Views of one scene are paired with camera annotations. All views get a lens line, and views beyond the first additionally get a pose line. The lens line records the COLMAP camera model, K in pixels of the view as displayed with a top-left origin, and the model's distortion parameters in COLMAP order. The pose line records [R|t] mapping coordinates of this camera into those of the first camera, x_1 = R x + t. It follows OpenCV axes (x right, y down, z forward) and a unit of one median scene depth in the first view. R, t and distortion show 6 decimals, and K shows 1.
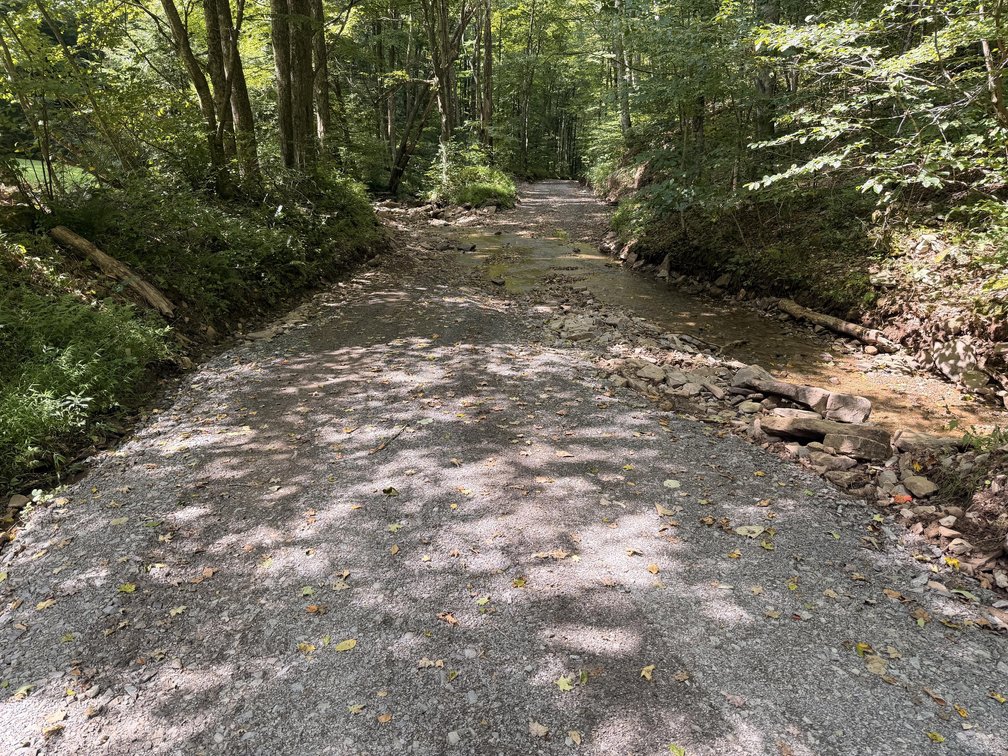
lens RADIAL K [[685.1, 0, 504.0], [0, 685.1, 378.0], [0, 0, 1]] dist [0.074528, -0.125391]
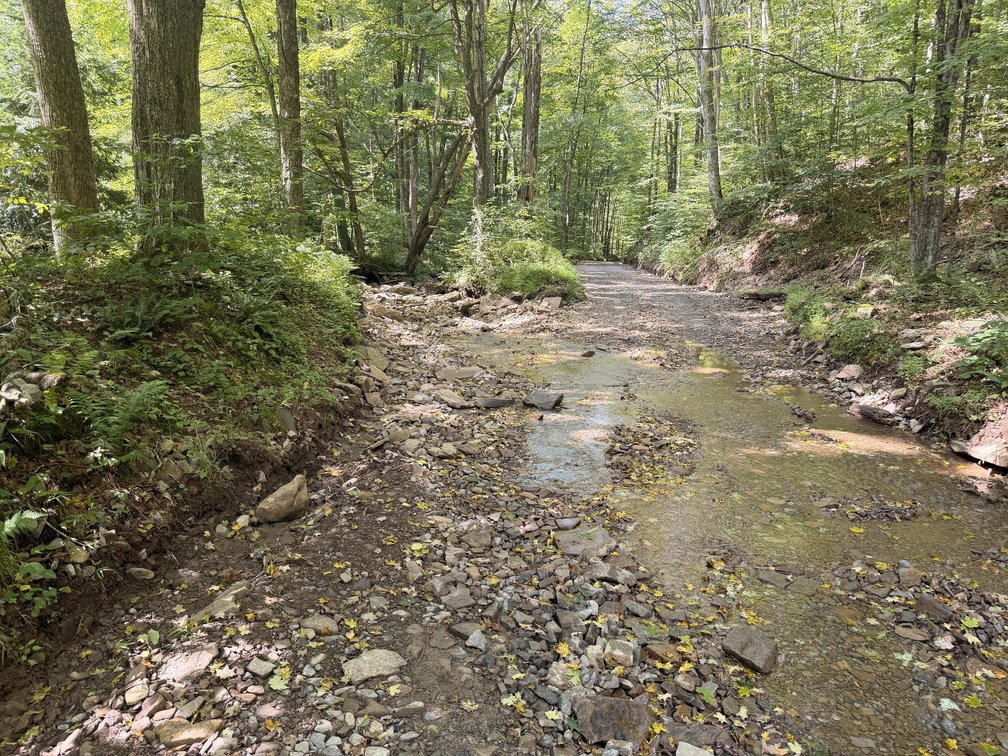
lens RADIAL K [[685.1, 0, 504.0], [0, 685.1, 378.0], [0, 0, 1]] dist [0.074528, -0.125391]
pose [[0.999418, 0.017845, -0.029064, -0.042498], [-0.020975, 0.993575, -0.111216, -0.098359], [0.026893, 0.111761, 0.993371, 0.355190]]
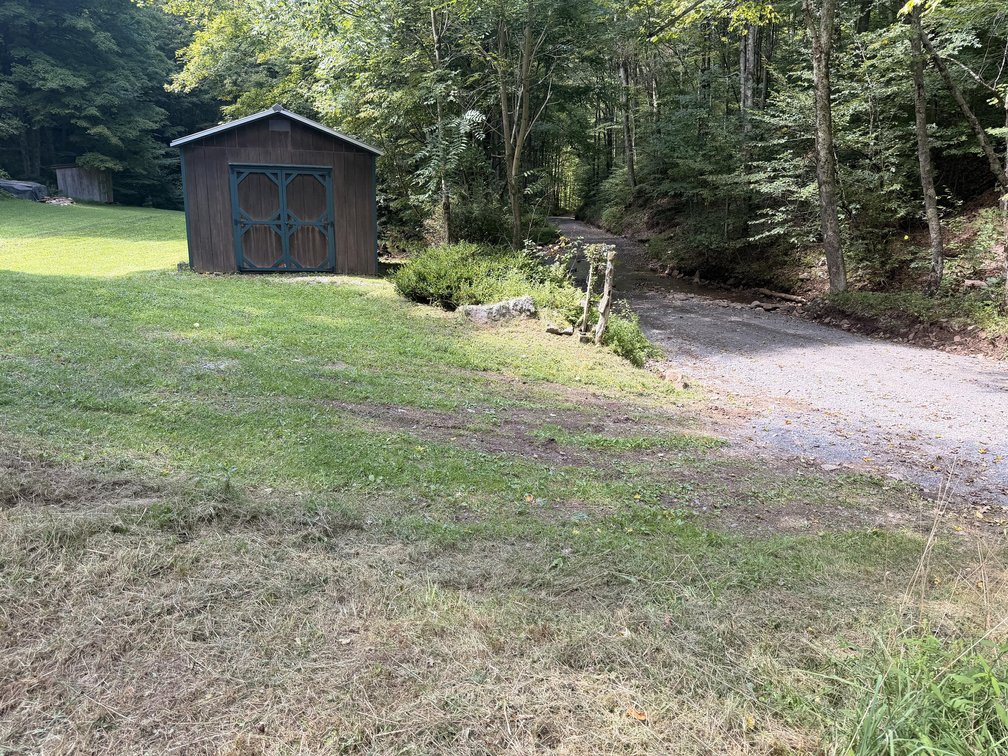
lens RADIAL K [[685.1, 0, 504.0], [0, 685.1, 378.0], [0, 0, 1]] dist [0.074528, -0.125391]
pose [[0.998908, -0.016239, 0.043802, -0.181958], [0.018144, 0.998890, -0.043461, 0.089669], [-0.043047, 0.044208, 0.998094, -0.403821]]
